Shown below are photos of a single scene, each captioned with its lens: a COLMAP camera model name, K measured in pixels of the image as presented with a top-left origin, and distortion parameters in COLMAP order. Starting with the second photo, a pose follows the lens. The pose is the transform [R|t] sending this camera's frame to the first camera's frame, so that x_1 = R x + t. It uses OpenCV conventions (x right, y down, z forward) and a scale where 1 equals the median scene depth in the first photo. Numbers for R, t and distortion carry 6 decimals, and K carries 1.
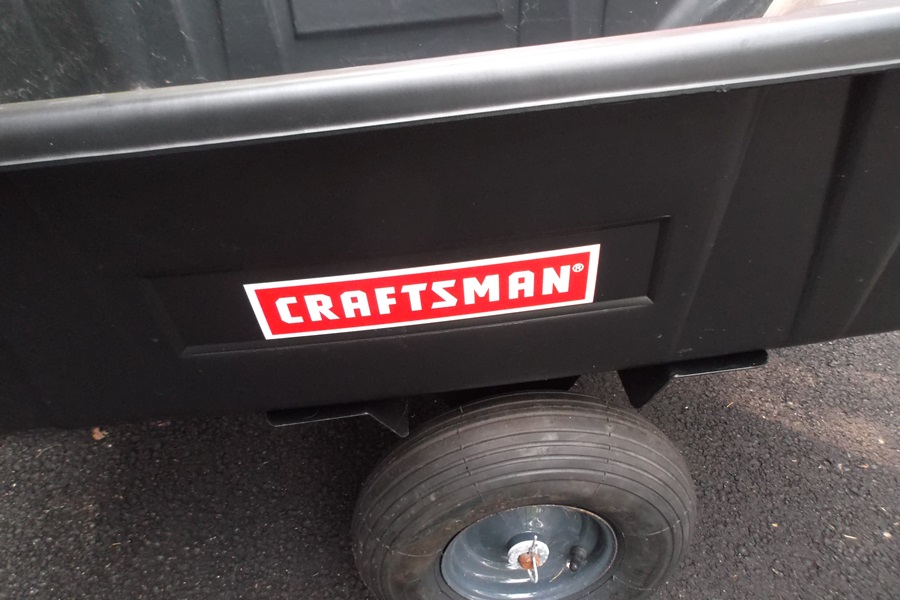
lens RADIAL K [[682.7, 0, 450.0], [0, 682.7, 300.0], [0, 0, 1]] dist [-0.025982, 0.000051]
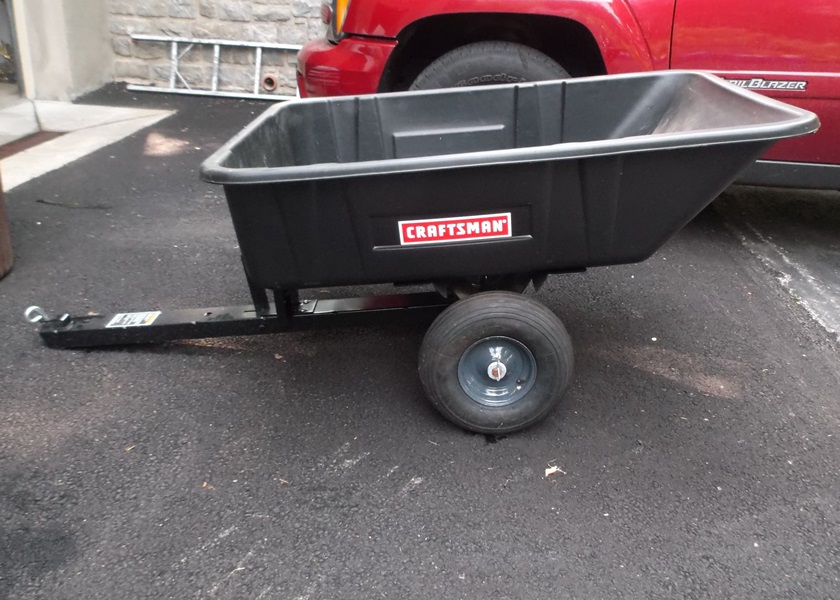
lens RADIAL K [[816.1, 0, 420.0], [0, 816.1, 300.0], [0, 0, 1]] dist [-0.003352, 0.002708]
pose [[0.994265, 0.033628, -0.101518, 0.190361], [-0.056027, 0.972367, -0.226635, 1.135035], [0.091092, 0.231023, 0.968675, -2.484607]]
